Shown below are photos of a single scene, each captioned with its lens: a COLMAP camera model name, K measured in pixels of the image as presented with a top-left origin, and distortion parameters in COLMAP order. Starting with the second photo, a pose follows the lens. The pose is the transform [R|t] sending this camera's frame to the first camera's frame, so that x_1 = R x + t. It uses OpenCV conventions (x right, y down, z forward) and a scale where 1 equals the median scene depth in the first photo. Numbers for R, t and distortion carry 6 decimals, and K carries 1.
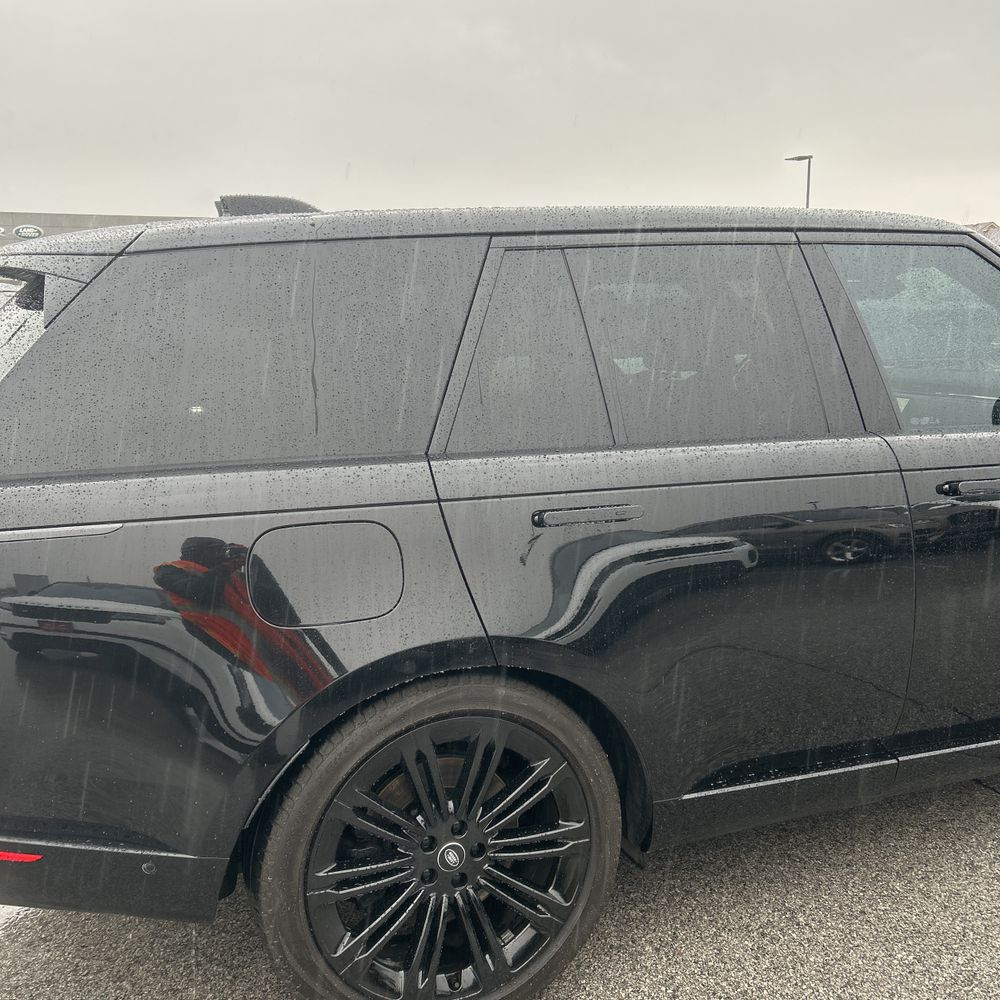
lens RADIAL K [[998.6, 0, 481.8], [0, 998.6, 523.1], [0, 0, 1]] dist [0.051096, -0.021025]
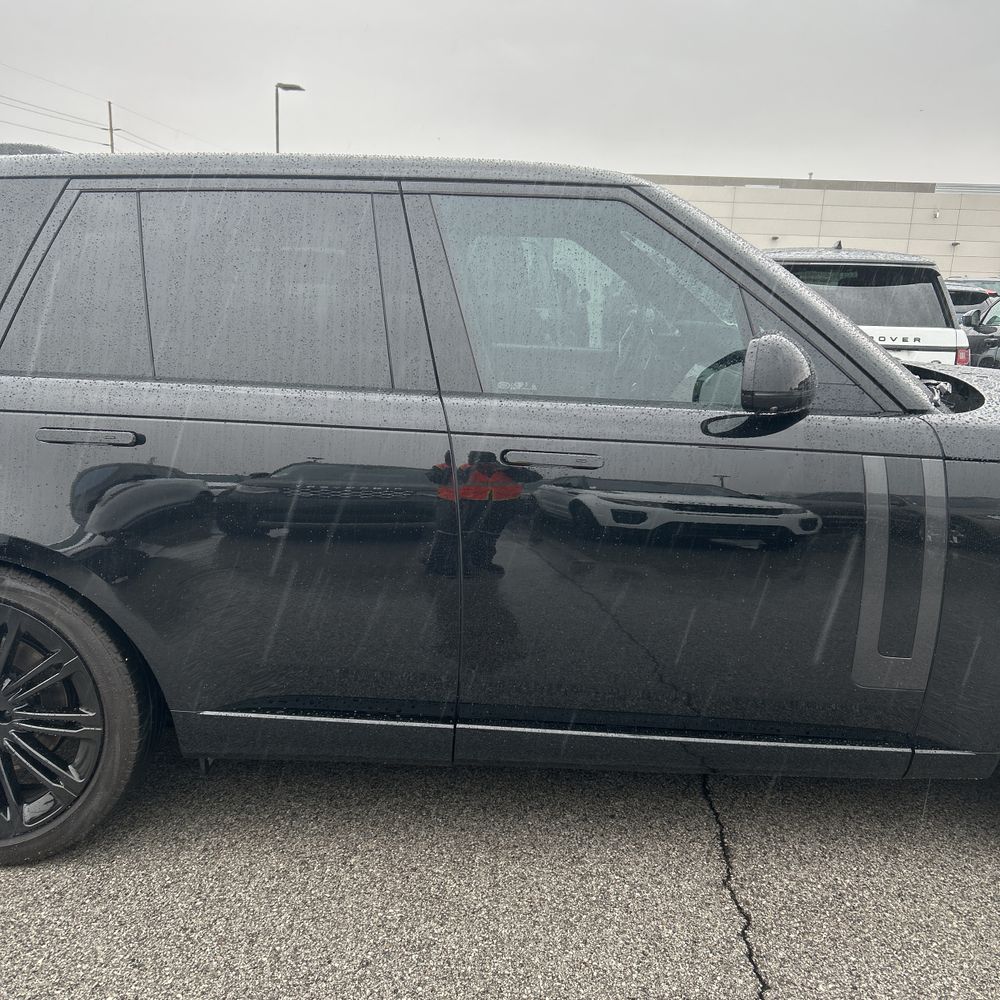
lens RADIAL K [[998.6, 0, 481.8], [0, 998.6, 523.1], [0, 0, 1]] dist [0.051096, -0.021025]
pose [[0.923761, 0.132068, -0.359478, 0.798099], [-0.114729, 0.990980, 0.069250, -0.035452], [0.365381, -0.022727, 0.930580, 0.108651]]
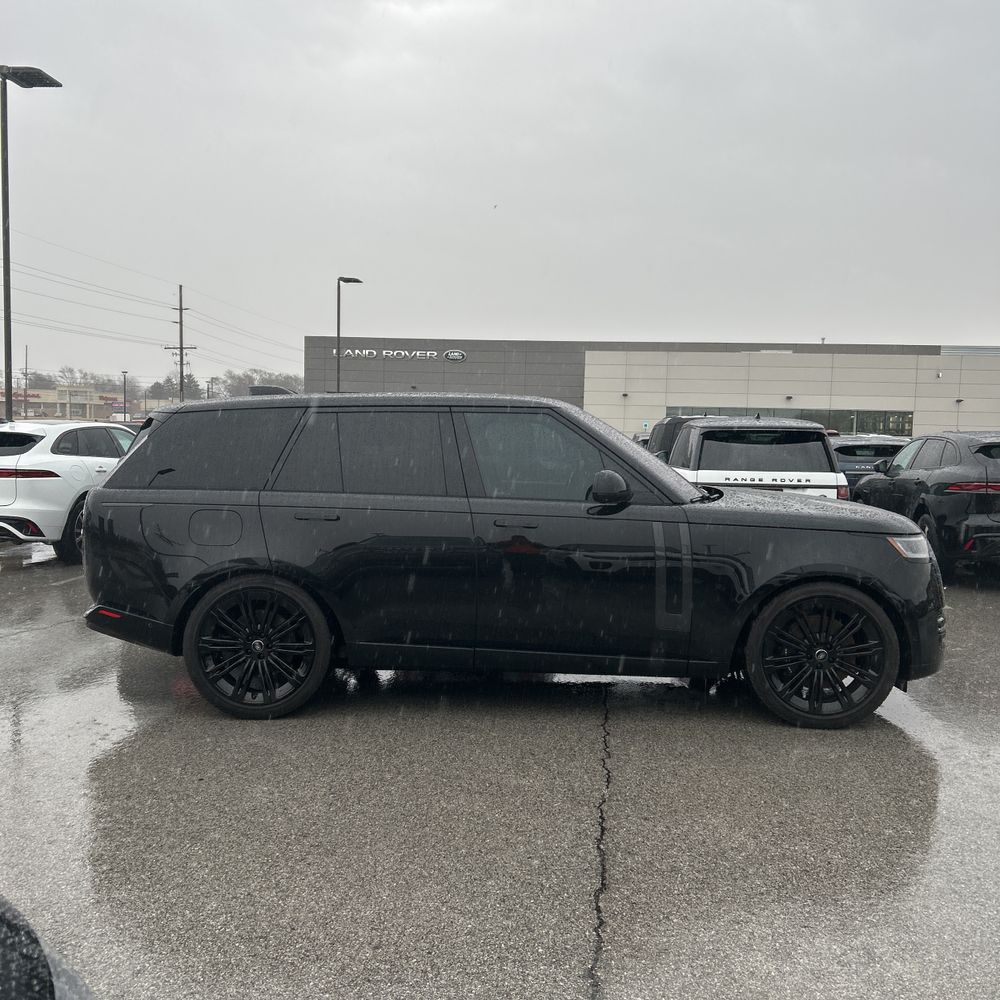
lens RADIAL K [[1040.9, 0, 483.6], [0, 1040.9, 517.4], [0, 0, 1]] dist [0.100978, -0.005811]
pose [[0.908590, 0.064672, -0.412653, 1.390442], [-0.109246, 0.990345, -0.085332, 0.152019], [0.403150, 0.122612, 0.906883, -1.088716]]
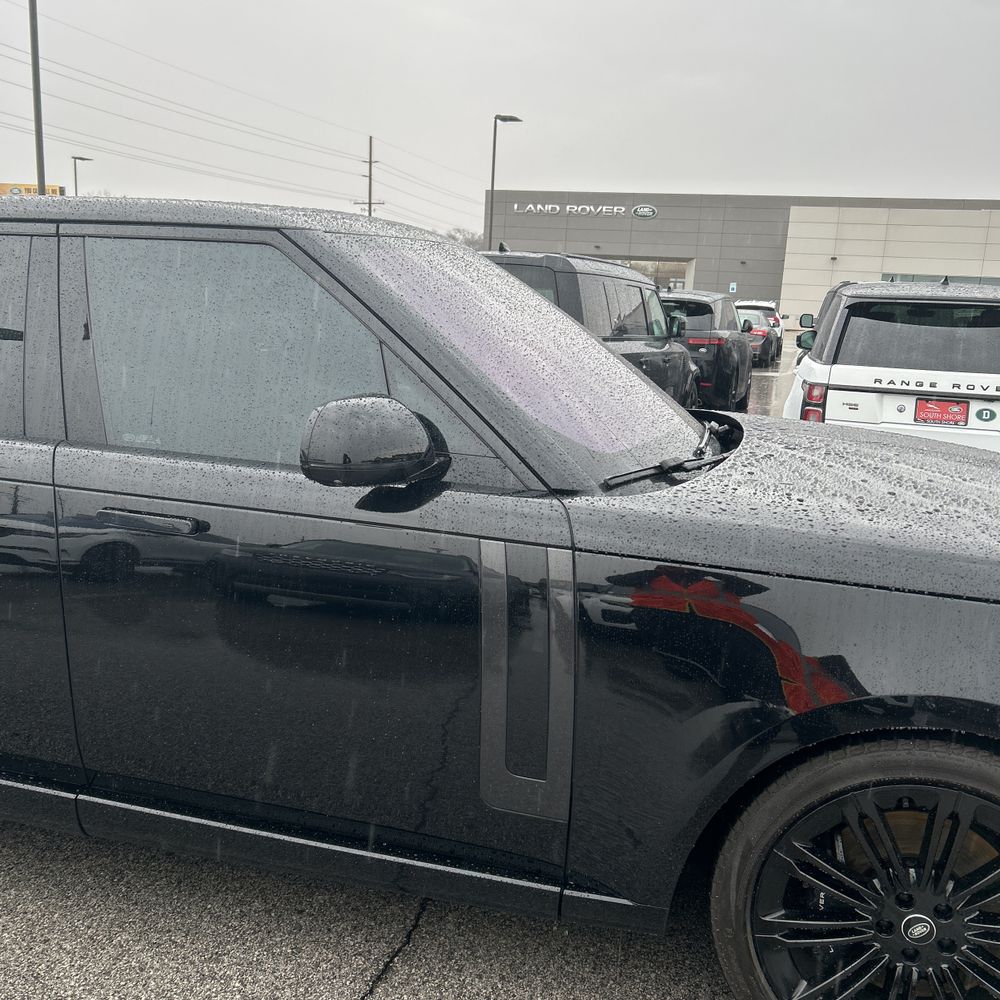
lens RADIAL K [[1006.1, 0, 500.0], [0, 1006.1, 500.0], [0, 0, 1]] dist [0.048459, -0.031926]
pose [[0.806448, 0.168820, -0.566693, 1.264409], [-0.165435, 0.984522, 0.057867, -0.158760], [0.567691, 0.047084, 0.821894, 0.465483]]
